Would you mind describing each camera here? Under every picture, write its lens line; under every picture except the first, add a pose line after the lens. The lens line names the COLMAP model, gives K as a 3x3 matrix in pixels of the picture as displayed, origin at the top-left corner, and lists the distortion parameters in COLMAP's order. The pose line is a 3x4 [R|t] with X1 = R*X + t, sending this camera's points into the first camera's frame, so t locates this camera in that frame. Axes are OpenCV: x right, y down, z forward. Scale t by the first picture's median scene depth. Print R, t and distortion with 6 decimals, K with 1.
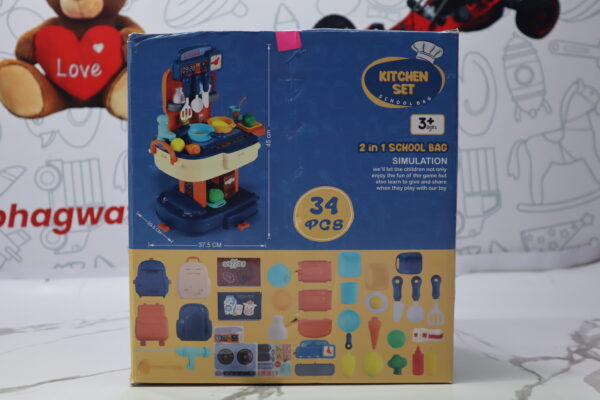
lens RADIAL K [[581.1, 0, 310.0], [0, 581.1, 200.8], [0, 0, 1]] dist [-0.029341, 0.108235]
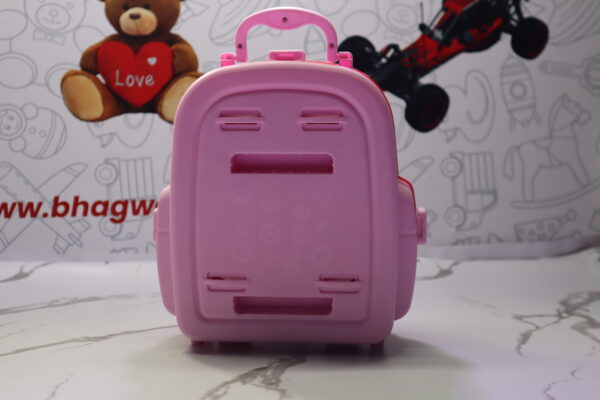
lens RADIAL K [[582.6, 0, 310.3], [0, 582.6, 200.2], [0, 0, 1]] dist [-0.019403, 0.100267]
pose [[0.999492, 0.010265, 0.030162, -0.084294], [-0.009925, 0.999886, -0.011400, 0.021908], [-0.030276, 0.011095, 0.999480, -0.159660]]
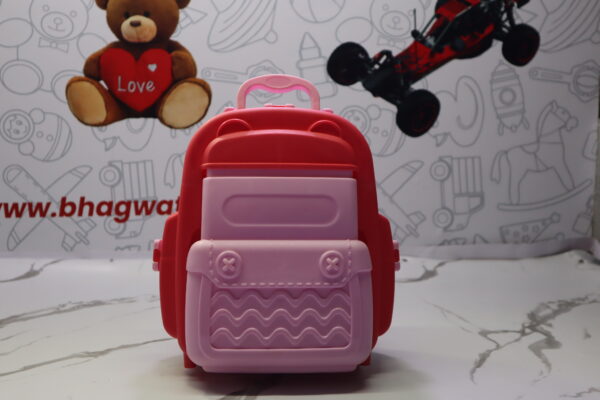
lens RADIAL K [[582.6, 0, 310.3], [0, 582.6, 200.2], [0, 0, 1]] dist [-0.019403, 0.100267]
pose [[0.999780, 0.019492, 0.007684, -0.044014], [-0.019885, 0.998295, 0.054882, -0.063920], [-0.006602, -0.055023, 0.998463, -0.215764]]
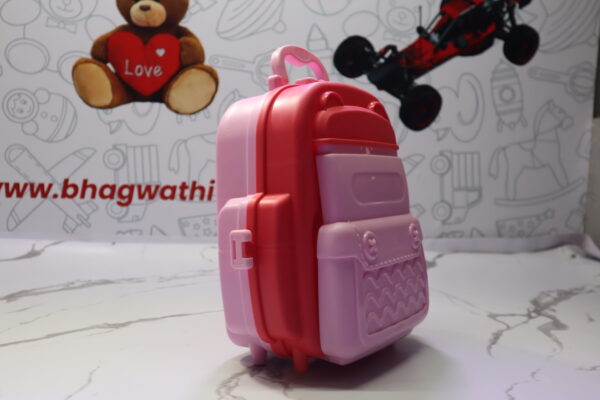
lens RADIAL K [[582.6, 0, 310.3], [0, 582.6, 200.2], [0, 0, 1]] dist [-0.019403, 0.100267]
pose [[0.997507, 0.047940, 0.051782, -0.104653], [-0.050305, 0.997702, 0.045392, -0.029520], [-0.049487, -0.047884, 0.997626, -0.230653]]
